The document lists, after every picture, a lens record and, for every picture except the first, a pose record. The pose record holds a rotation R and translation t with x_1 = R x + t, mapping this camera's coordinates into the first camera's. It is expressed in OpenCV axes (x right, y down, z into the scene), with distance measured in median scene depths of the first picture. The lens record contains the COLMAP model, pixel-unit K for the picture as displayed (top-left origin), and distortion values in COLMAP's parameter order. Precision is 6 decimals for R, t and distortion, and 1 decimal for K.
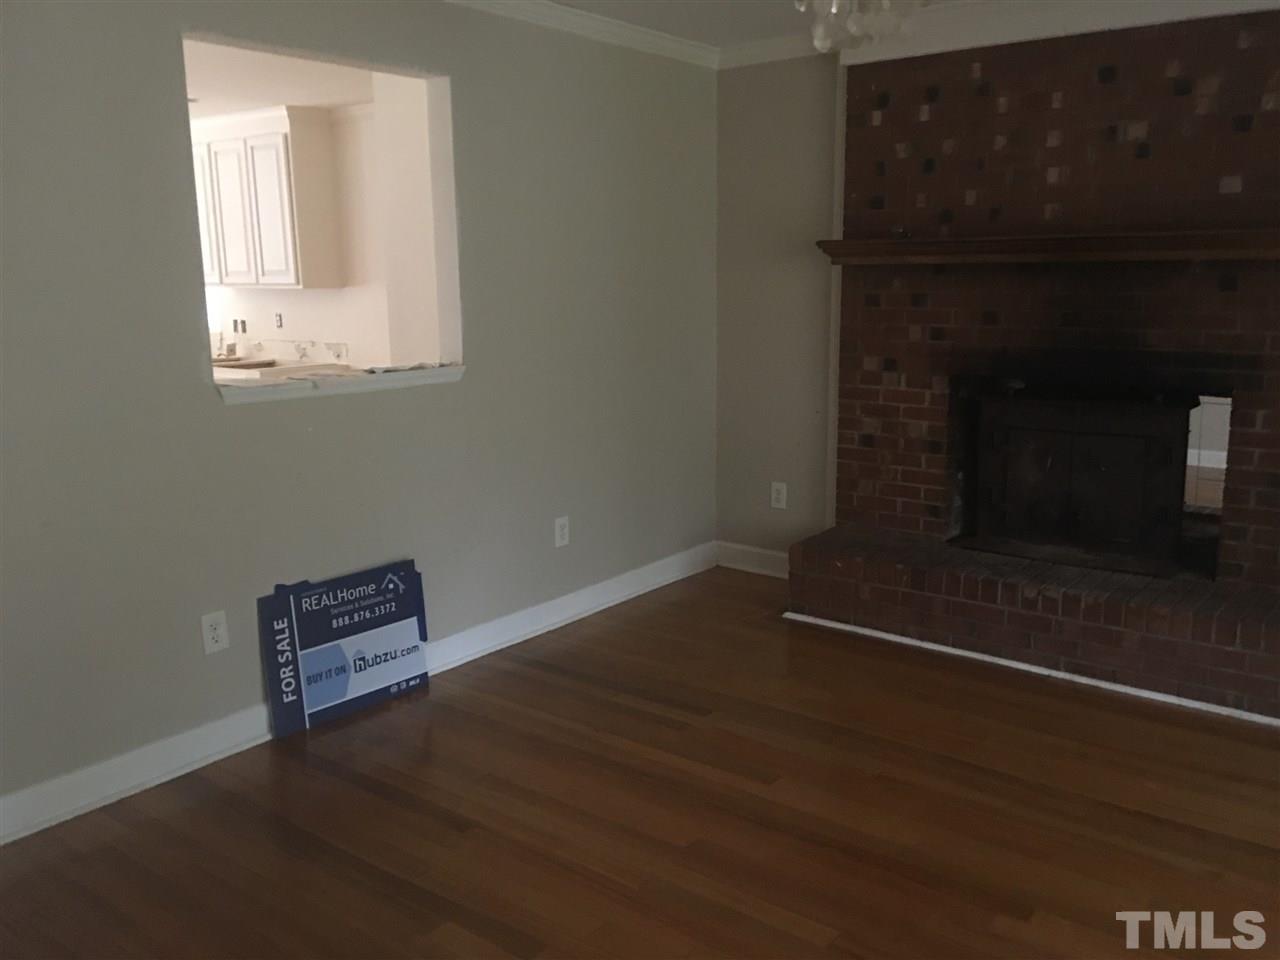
lens RADIAL K [[1083.5, 0, 636.5], [0, 1083.5, 478.3], [0, 0, 1]] dist [0.065548, -0.090819]
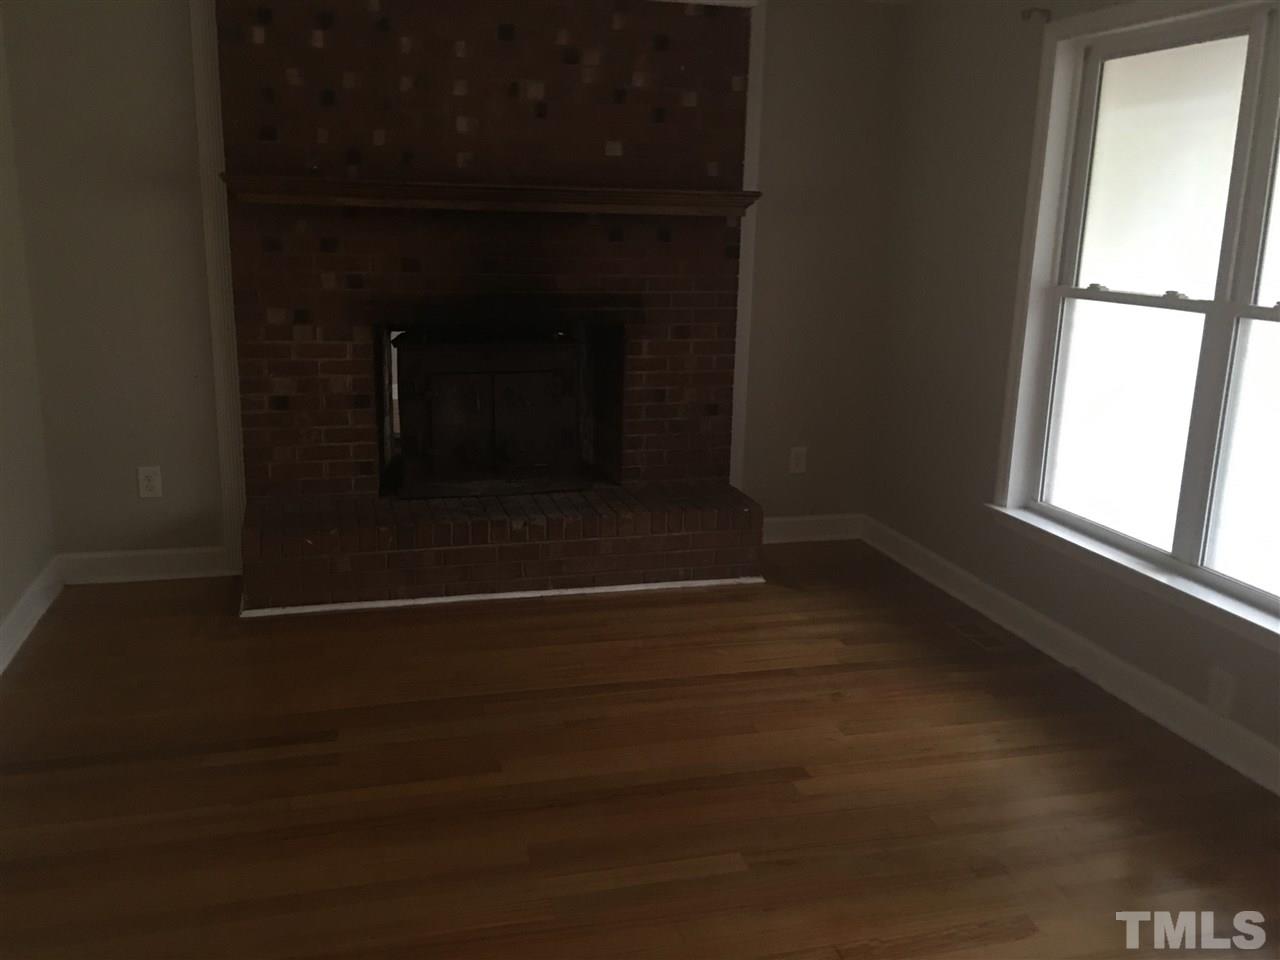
lens RADIAL K [[1083.5, 0, 635.8], [0, 1083.5, 483.1], [0, 0, 1]] dist [0.065548, -0.090819]
pose [[0.596305, -0.167563, 0.785075, -0.357006], [0.124760, 0.985434, 0.115564, -0.039679], [-0.793004, 0.029035, 0.608524, 0.238183]]
